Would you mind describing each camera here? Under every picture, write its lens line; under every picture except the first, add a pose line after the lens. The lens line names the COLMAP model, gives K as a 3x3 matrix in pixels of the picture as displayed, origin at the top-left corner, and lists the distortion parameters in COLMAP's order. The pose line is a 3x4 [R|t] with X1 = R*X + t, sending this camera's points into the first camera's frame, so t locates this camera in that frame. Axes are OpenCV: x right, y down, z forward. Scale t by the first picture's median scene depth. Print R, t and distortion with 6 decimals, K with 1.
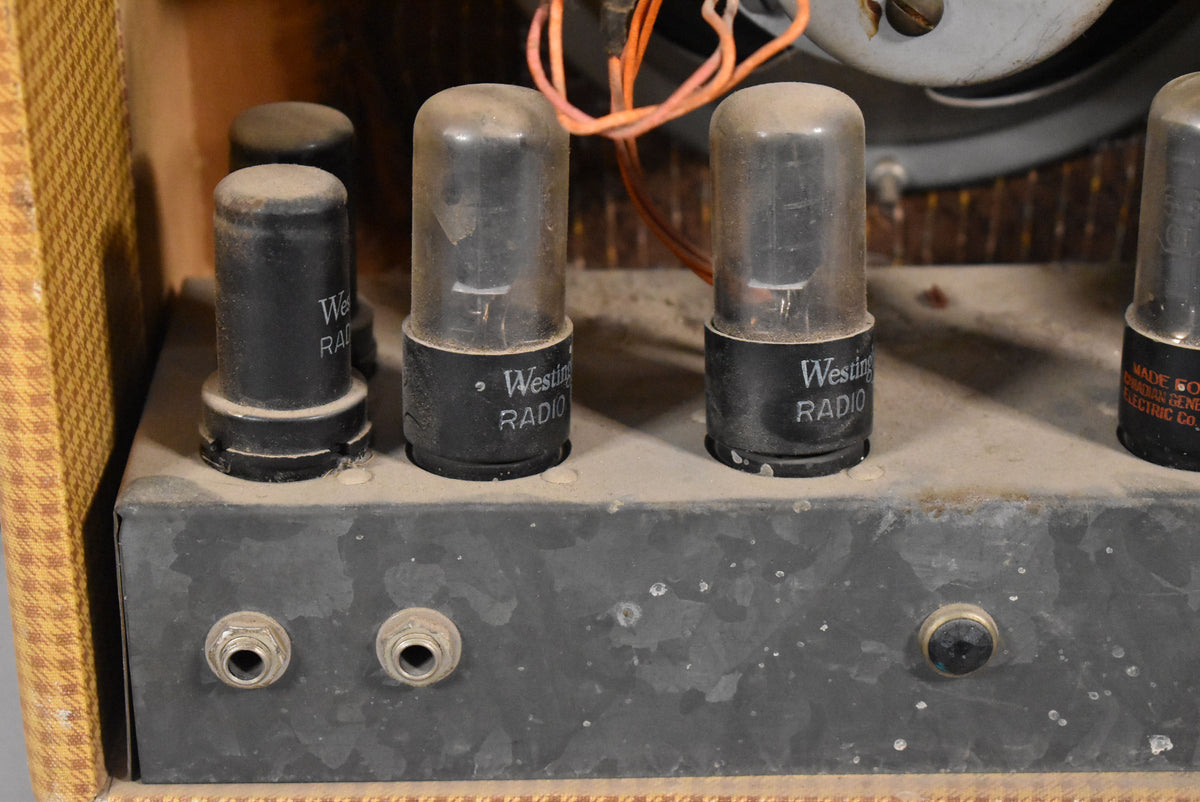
lens RADIAL K [[2686.0, 0, 600.0], [0, 2686.0, 401.0], [0, 0, 1]] dist [0.053231, 0.096982]
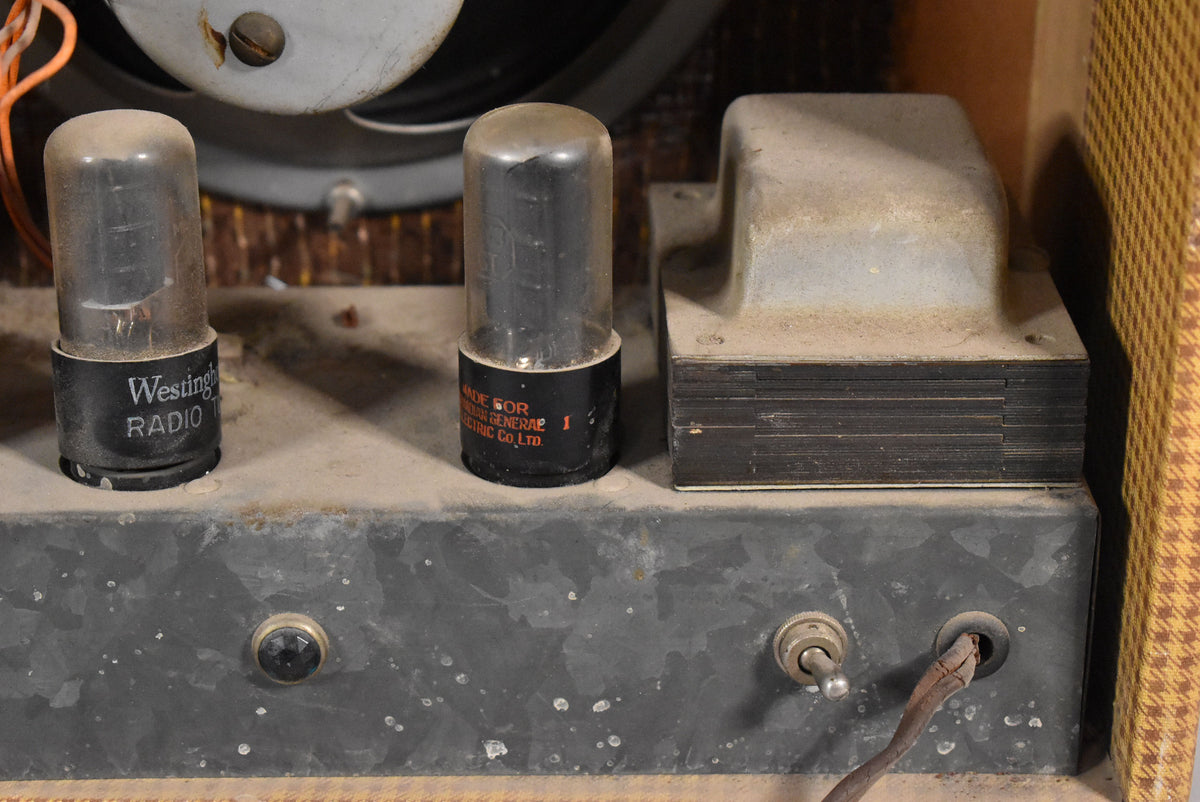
lens RADIAL K [[2686.0, 0, 600.0], [0, 2686.0, 401.0], [0, 0, 1]] dist [0.053231, 0.096982]
pose [[0.999902, 0.006602, 0.012375, 0.239677], [-0.006551, 0.999970, -0.004140, -0.003053], [-0.012402, 0.004059, 0.999915, -0.039708]]
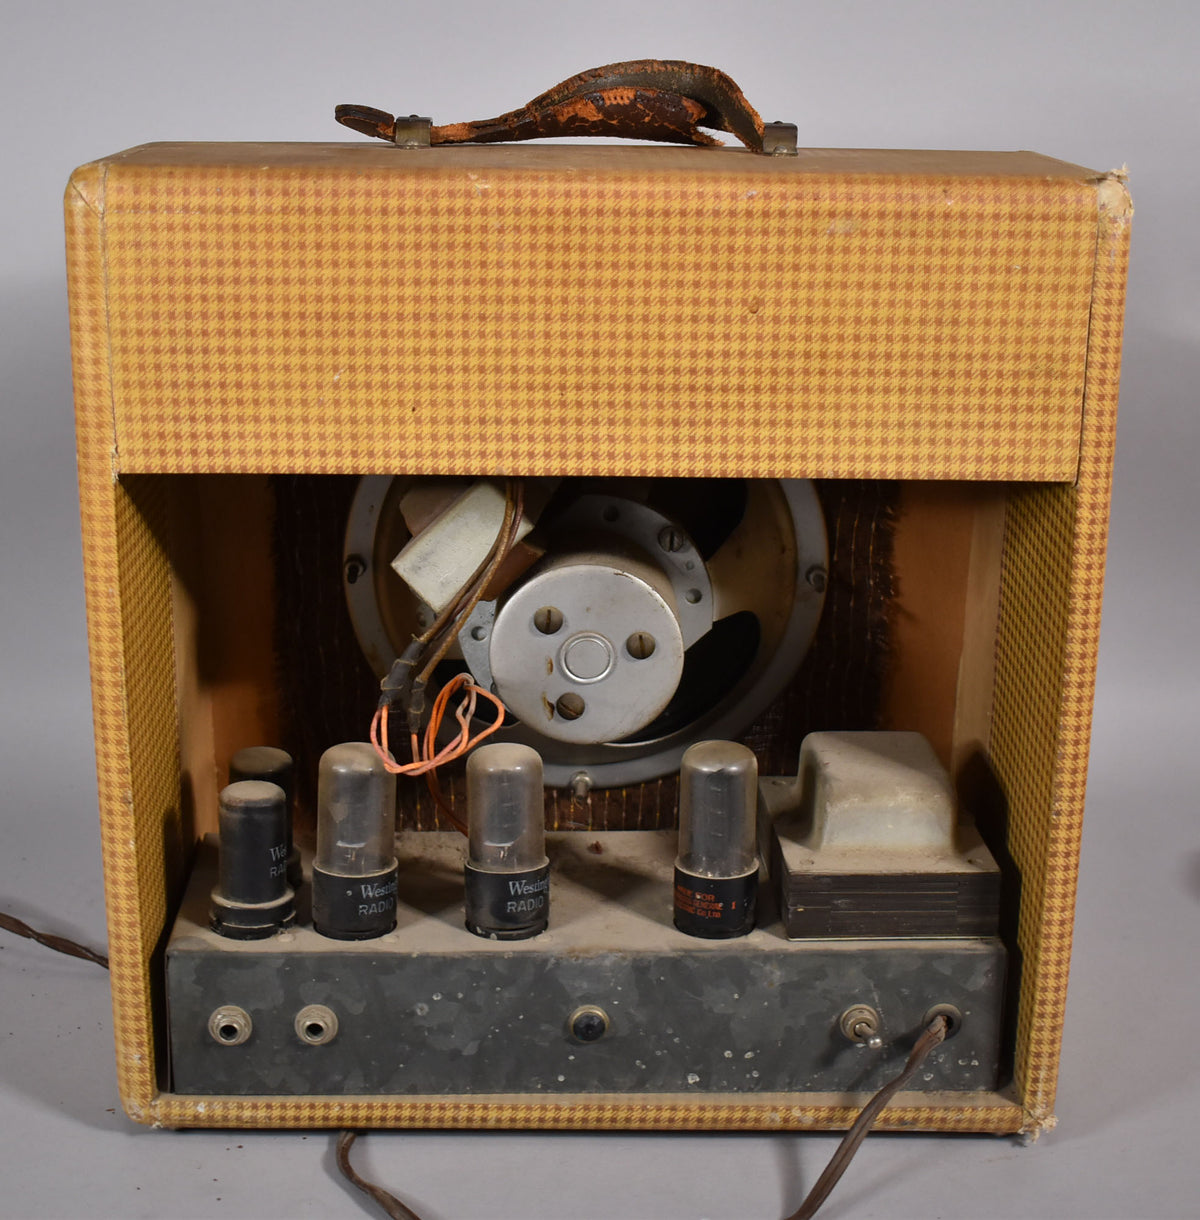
lens RADIAL K [[2002.7, 0, 585.9], [0, 2002.7, 608.7], [0, 0, 1]] dist [-0.059939, -0.092873]
pose [[0.999558, 0.012186, 0.027106, 0.087481], [-0.008176, 0.989633, -0.143386, -0.003090], [-0.028572, 0.143101, 0.989296, -0.503902]]
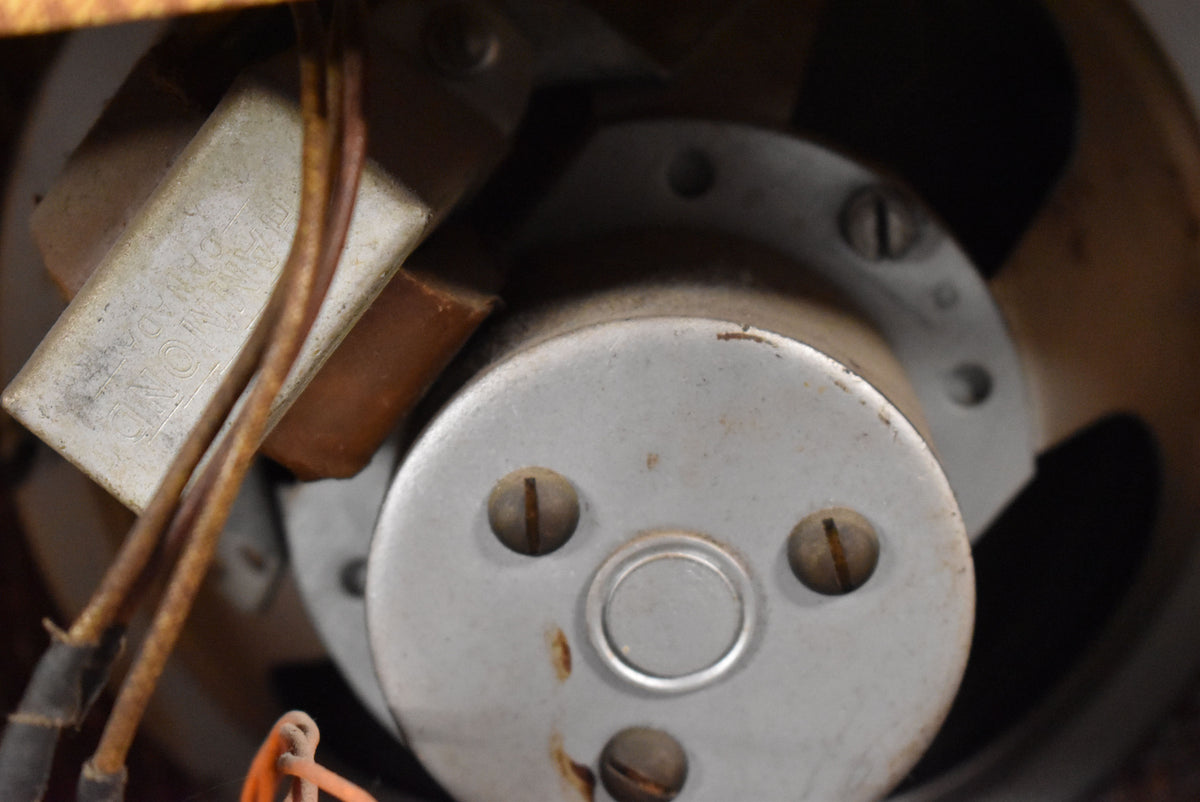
lens RADIAL K [[2686.0, 0, 600.0], [0, 2686.0, 401.0], [0, 0, 1]] dist [0.053231, 0.096982]
pose [[0.992143, -0.122990, -0.022920, 0.133632], [0.116593, 0.975401, -0.187081, -0.113177], [0.045365, 0.182939, 0.982077, 0.347060]]
